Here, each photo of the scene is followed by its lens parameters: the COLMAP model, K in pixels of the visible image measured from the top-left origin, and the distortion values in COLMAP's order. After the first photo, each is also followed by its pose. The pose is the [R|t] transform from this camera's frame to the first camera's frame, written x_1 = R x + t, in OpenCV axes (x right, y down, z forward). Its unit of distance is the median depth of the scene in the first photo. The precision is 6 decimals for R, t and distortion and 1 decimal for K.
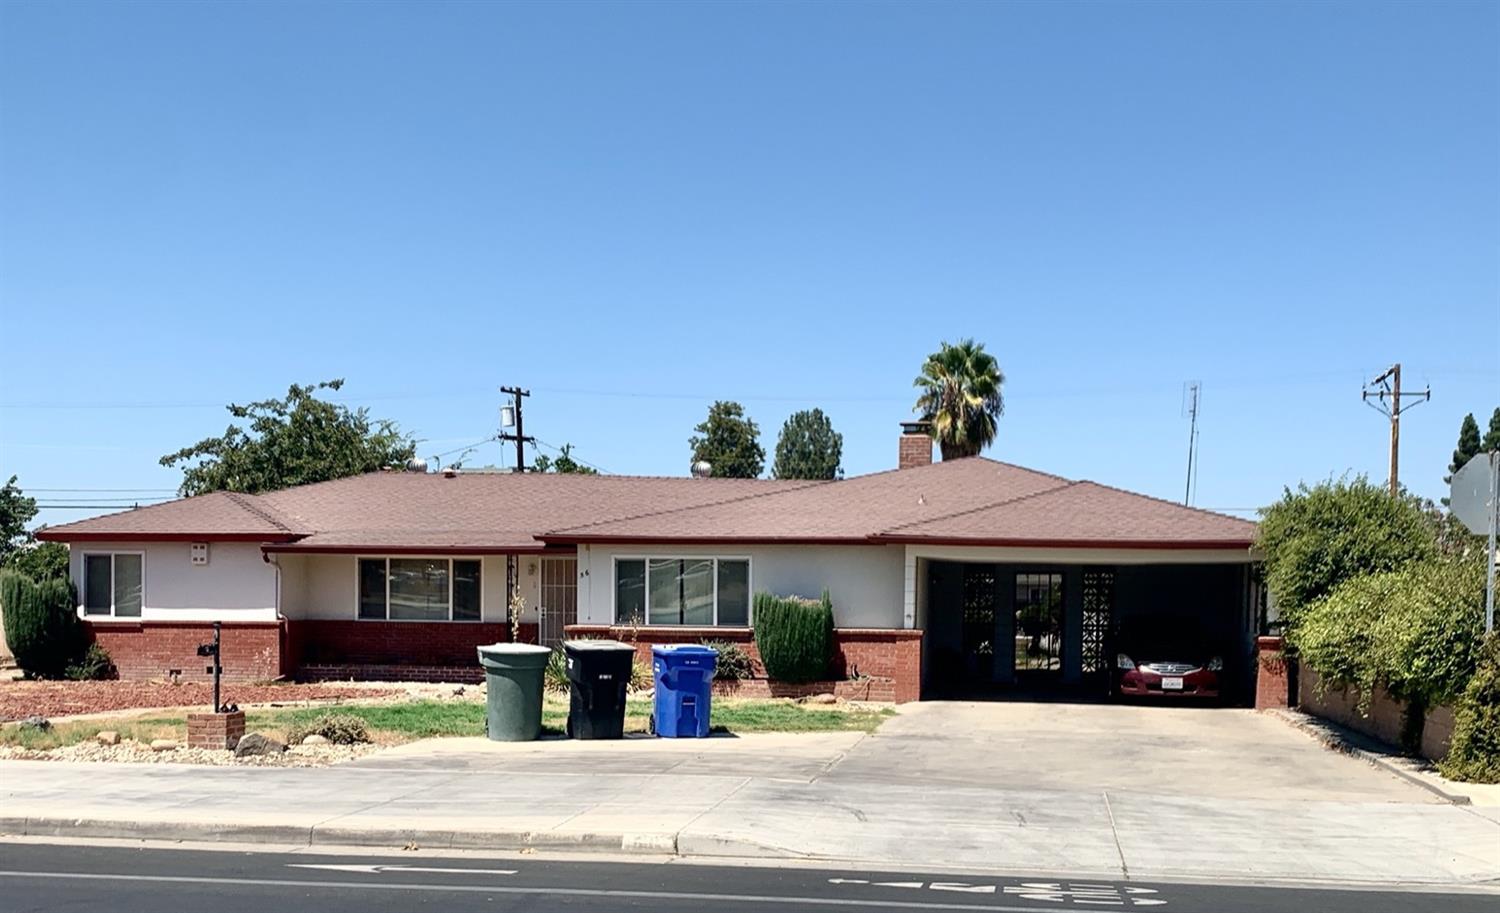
lens RADIAL K [[1619.4, 0, 748.7], [0, 1619.4, 454.7], [0, 0, 1]] dist [-0.104845, 0.381964]
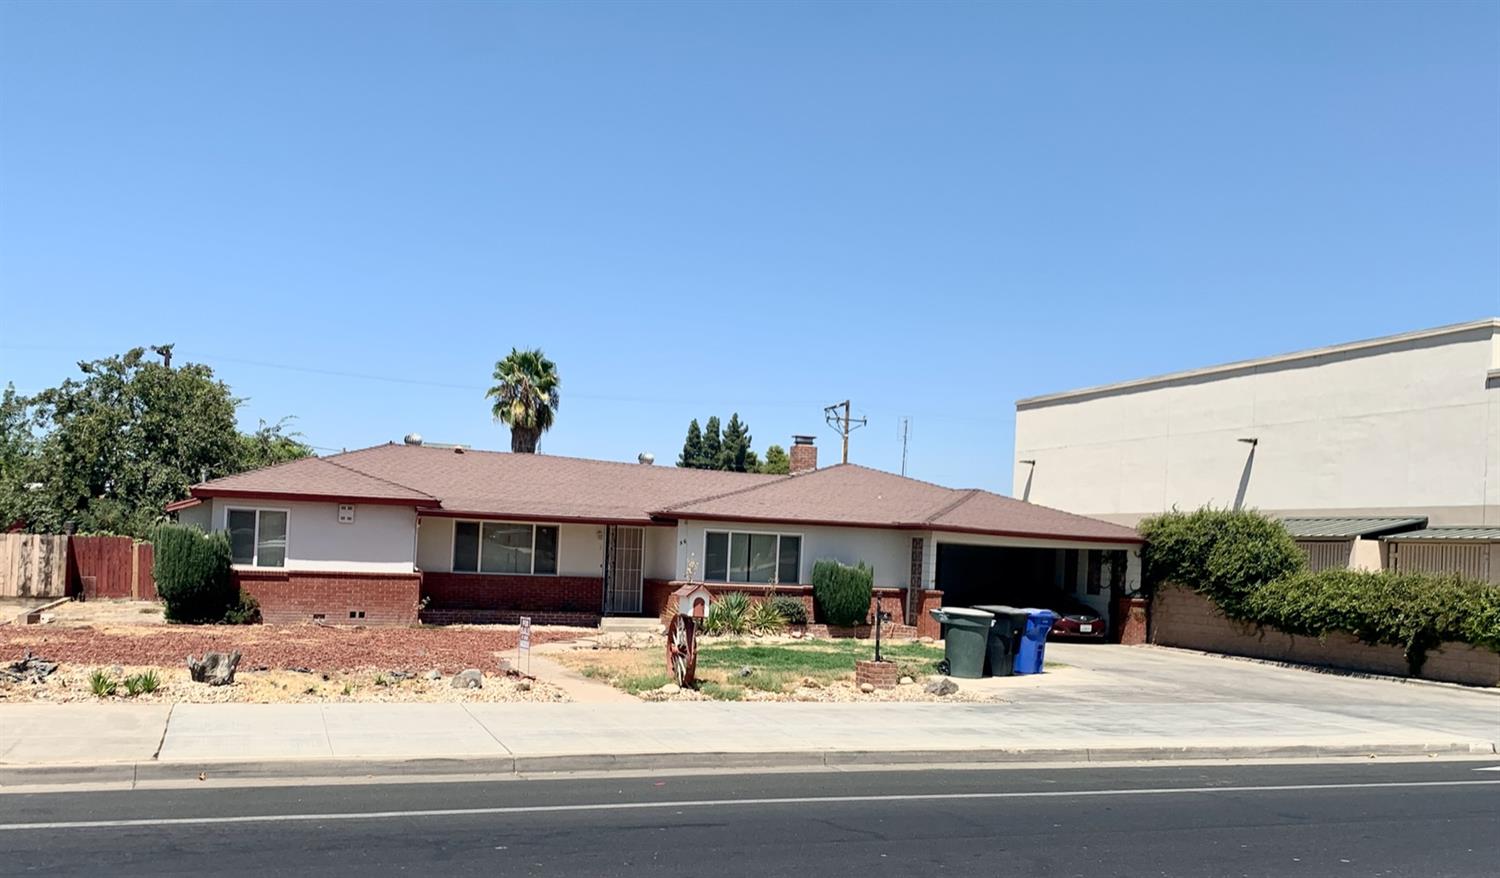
lens RADIAL K [[1250.0, 0, 746.3], [0, 1250.0, 526.1], [0, 0, 1]] dist [0.060443, -0.007619]
pose [[0.871611, 0.037208, 0.488784, -0.528157], [-0.075714, 0.995368, 0.059243, -0.003090], [-0.484315, -0.088645, 0.870391, 0.091572]]
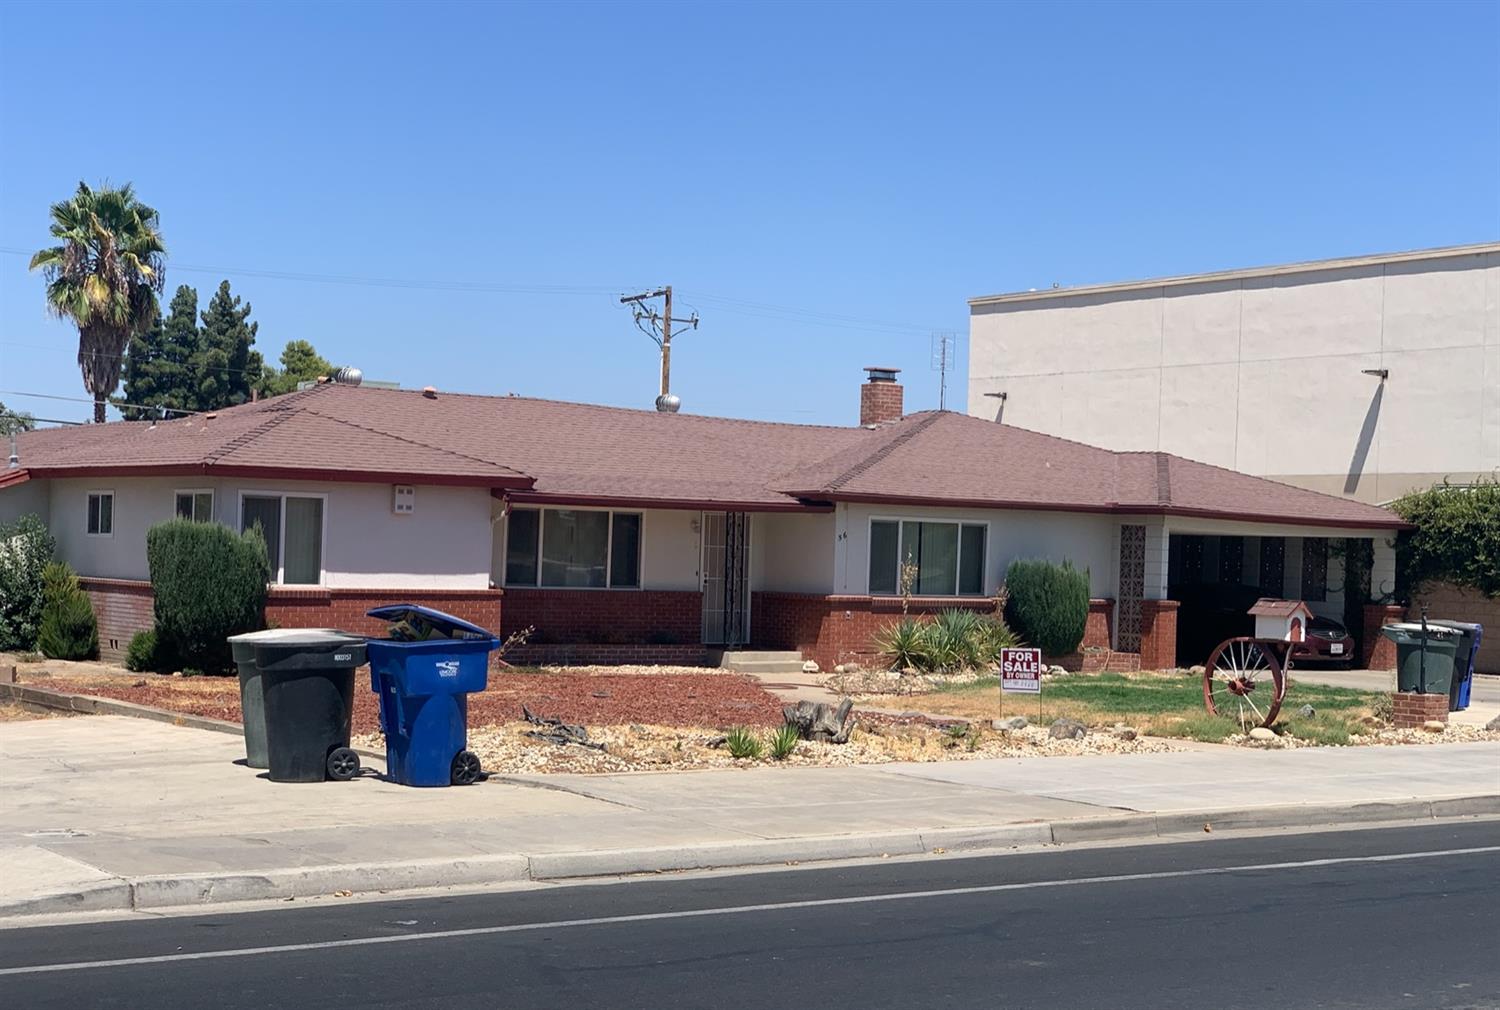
lens RADIAL K [[2306.3, 0, 750.0], [0, 2306.3, 505.0], [0, 0, 1]] dist [0.005199, 0.051394]
pose [[0.697018, 0.024936, 0.716620, -0.991107], [-0.084142, 0.995335, 0.047206, 0.001488], [-0.712100, -0.093202, 0.695864, 0.157585]]
